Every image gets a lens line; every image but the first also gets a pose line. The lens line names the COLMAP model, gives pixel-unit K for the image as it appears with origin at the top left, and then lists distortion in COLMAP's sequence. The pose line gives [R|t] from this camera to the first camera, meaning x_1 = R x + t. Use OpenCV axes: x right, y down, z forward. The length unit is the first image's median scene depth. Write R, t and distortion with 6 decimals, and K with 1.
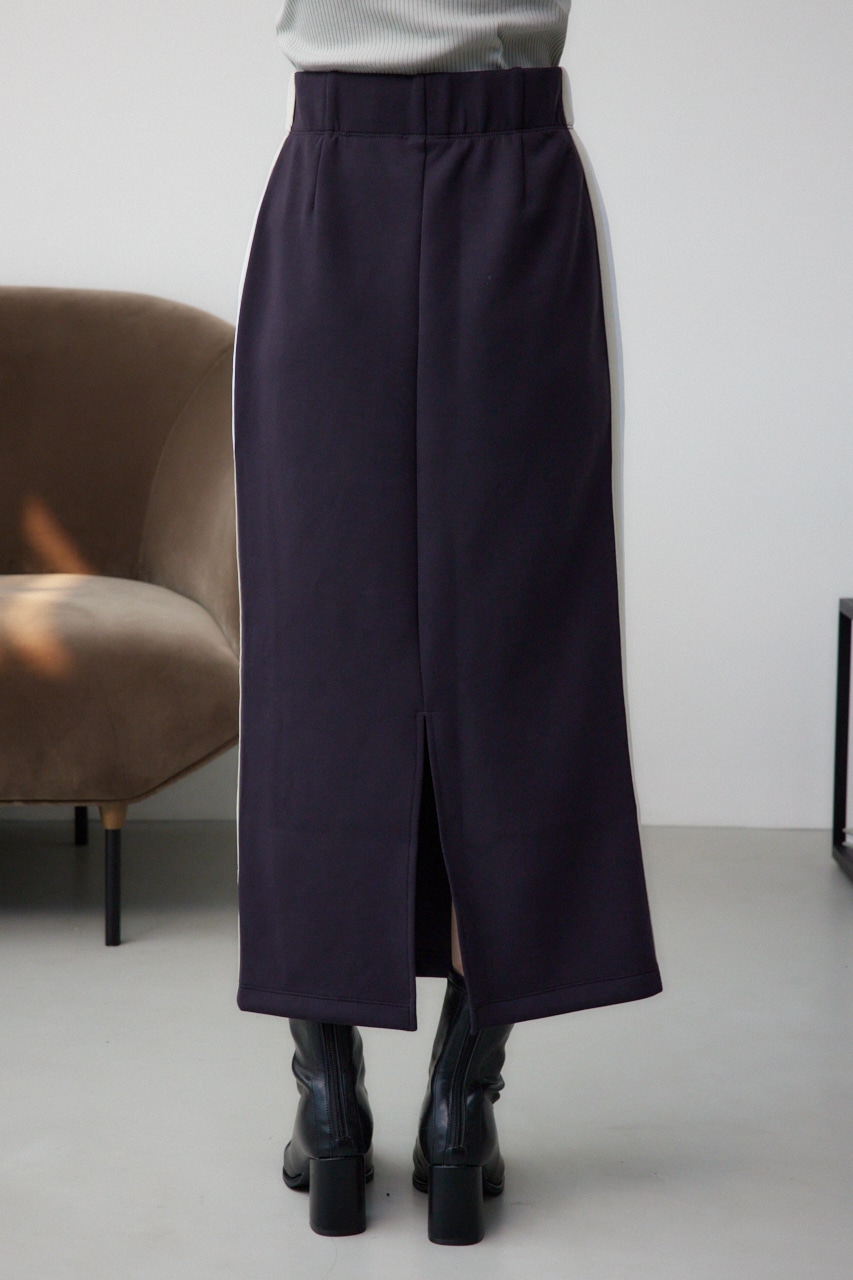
lens RADIAL K [[2541.3, 0, 426.5], [0, 2541.3, 640.0], [0, 0, 1]] dist [0.356517, -0.067807]
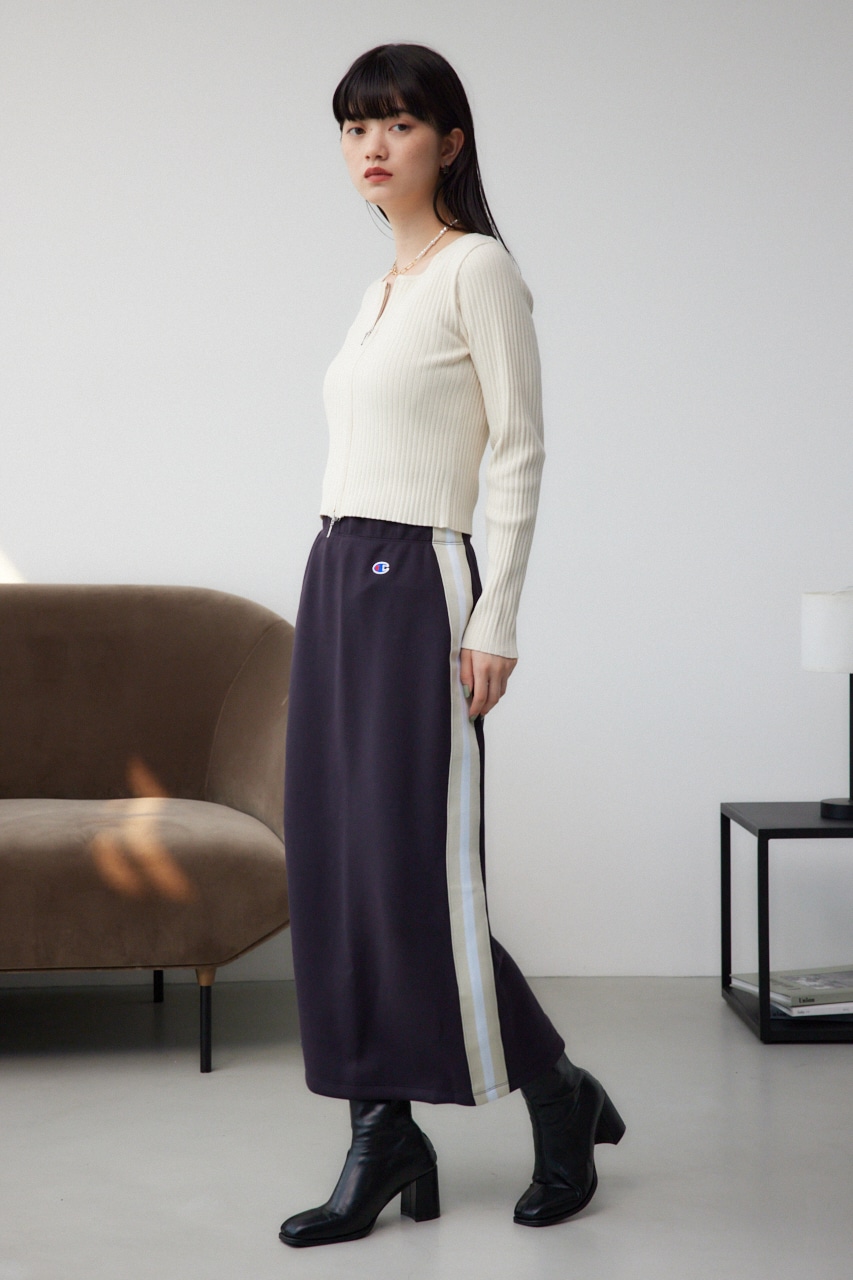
lens RADIAL K [[2541.3, 0, 426.5], [0, 2541.3, 640.0], [0, 0, 1]] dist [0.356517, -0.067807]
pose [[0.998270, -0.017700, 0.056071, -0.075345], [0.021522, 0.997432, -0.068316, -0.014418], [-0.054717, 0.069404, 0.996087, -0.378657]]
